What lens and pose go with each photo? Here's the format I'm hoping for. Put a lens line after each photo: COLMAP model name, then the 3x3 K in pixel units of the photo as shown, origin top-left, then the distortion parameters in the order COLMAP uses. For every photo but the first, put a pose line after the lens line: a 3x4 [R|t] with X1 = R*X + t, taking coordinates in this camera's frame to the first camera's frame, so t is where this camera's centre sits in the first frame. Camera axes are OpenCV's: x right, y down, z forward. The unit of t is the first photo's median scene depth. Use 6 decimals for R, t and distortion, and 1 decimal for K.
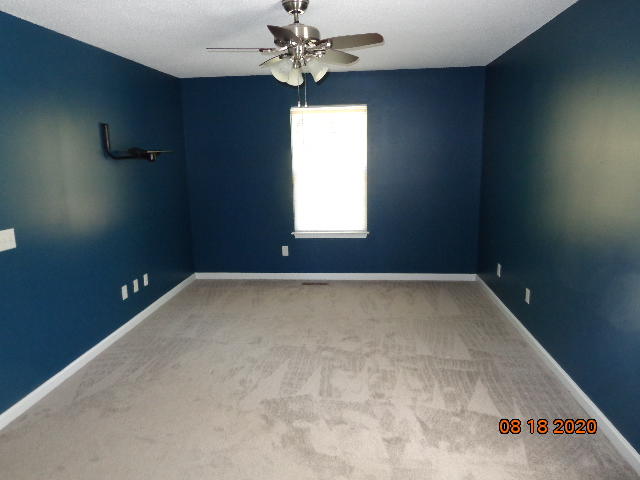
lens RADIAL K [[450.9, 0, 317.3], [0, 450.9, 238.1], [0, 0, 1]] dist [-0.004766, 0.011428]
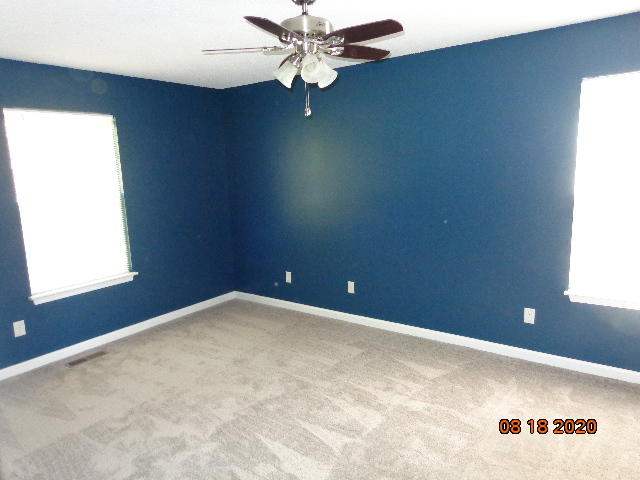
lens RADIAL K [[450.9, 0, 317.1], [0, 450.9, 242.8], [0, 0, 1]] dist [-0.004766, 0.011428]
pose [[0.499781, -0.145761, 0.853799, -0.520856], [0.185303, 0.980909, 0.058992, -0.068029], [-0.846098, 0.128728, 0.517250, 0.387376]]
